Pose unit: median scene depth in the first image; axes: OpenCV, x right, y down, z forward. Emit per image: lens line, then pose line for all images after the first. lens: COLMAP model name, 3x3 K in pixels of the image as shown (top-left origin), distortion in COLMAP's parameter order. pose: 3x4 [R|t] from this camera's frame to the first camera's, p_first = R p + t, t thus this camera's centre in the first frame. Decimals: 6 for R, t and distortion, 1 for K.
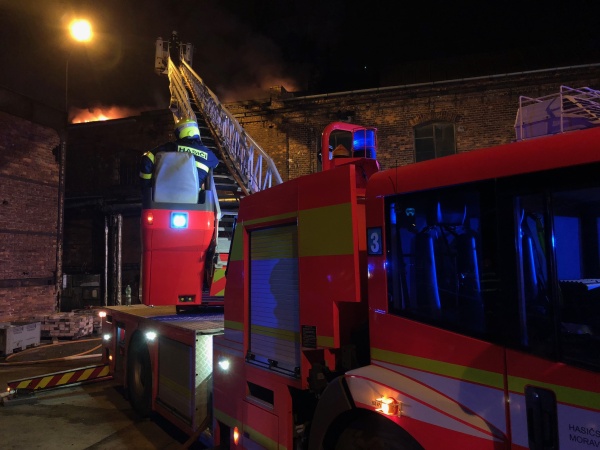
lens RADIAL K [[490.0, 0, 299.9], [0, 490.0, 224.6], [0, 0, 1]] dist [-0.000552, -0.009161]
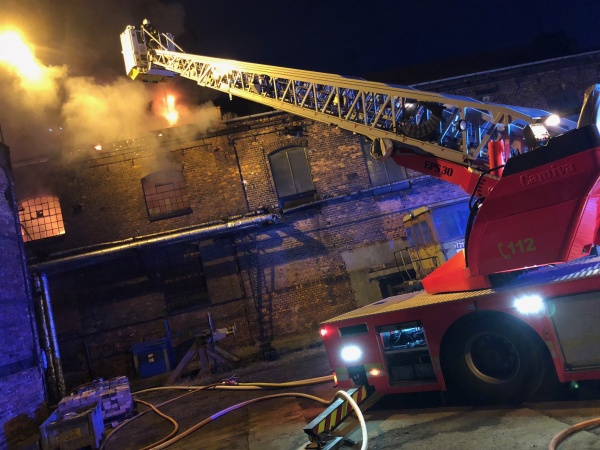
lens RADIAL K [[490.0, 0, 300.1], [0, 490.0, 225.5], [0, 0, 1]] dist [-0.000552, -0.009161]
pose [[0.904814, -0.152089, 0.397720, -0.332540], [0.184126, 0.981944, -0.043390, 0.013631], [-0.383940, 0.112491, 0.916480, 0.098715]]
